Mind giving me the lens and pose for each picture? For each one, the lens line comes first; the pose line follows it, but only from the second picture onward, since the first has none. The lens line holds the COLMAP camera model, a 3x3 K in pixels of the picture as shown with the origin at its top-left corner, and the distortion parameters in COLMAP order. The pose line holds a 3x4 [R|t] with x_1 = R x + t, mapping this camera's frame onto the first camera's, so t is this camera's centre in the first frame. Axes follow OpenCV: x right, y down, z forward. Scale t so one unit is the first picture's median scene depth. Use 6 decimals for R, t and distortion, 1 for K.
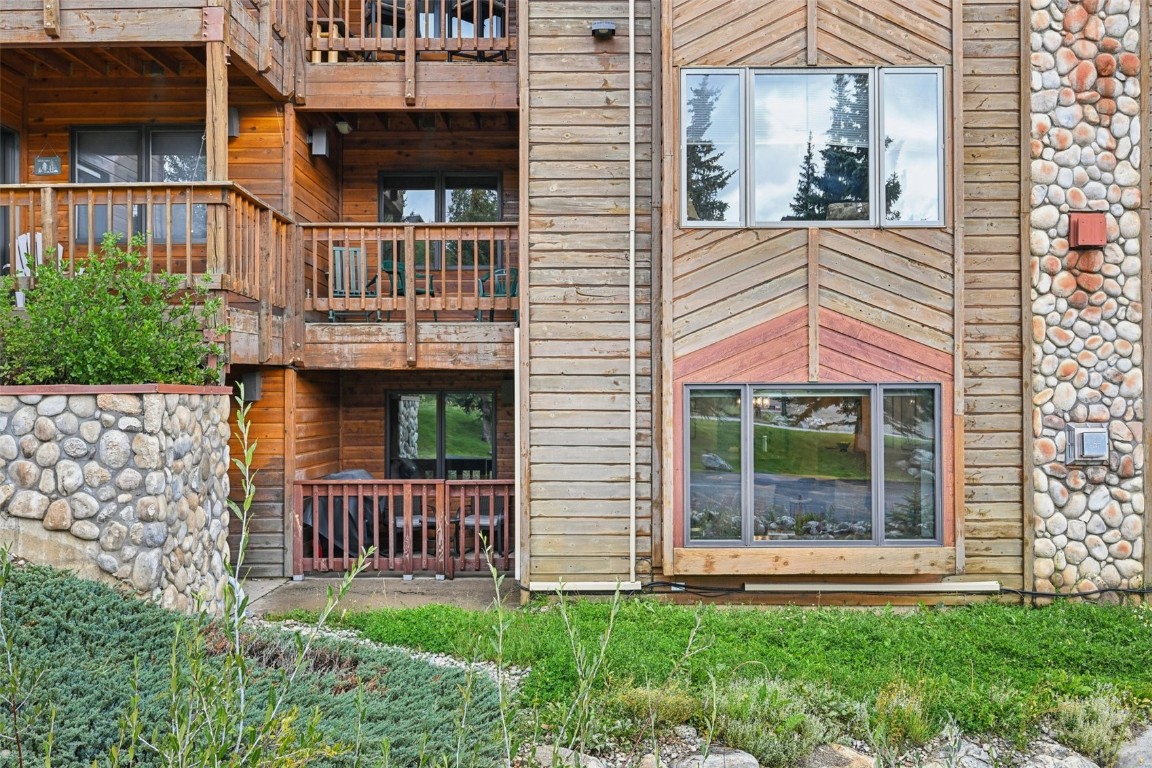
lens RADIAL K [[1319.8, 0, 576.0], [0, 1319.8, 384.0], [0, 0, 1]] dist [-0.010999, -0.005300]
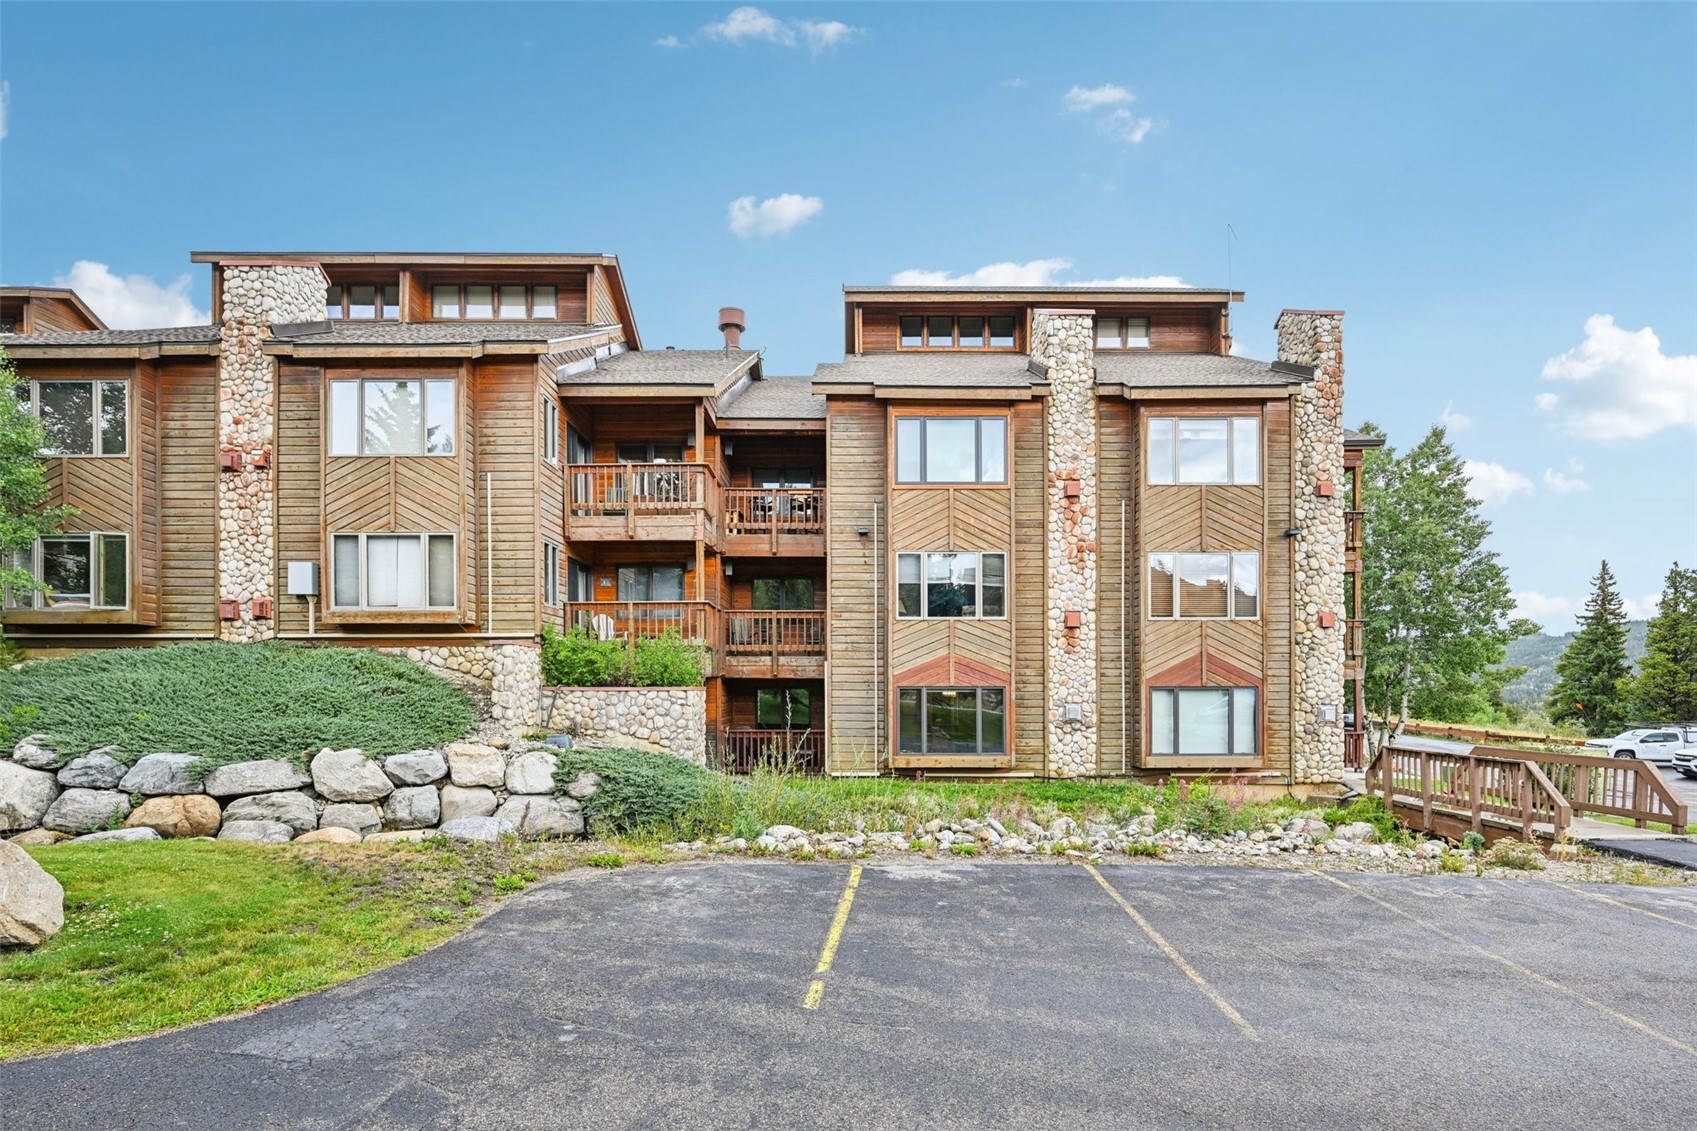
lens RADIAL K [[913.0, 0, 848.5], [0, 913.0, 565.5], [0, 0, 1]] dist [0.003795, 0.000221]
pose [[0.999996, 0.002679, 0.000900, -0.007080], [-0.002546, 0.992184, -0.124758, -0.009941], [-0.001227, 0.124755, 0.992187, -0.610813]]
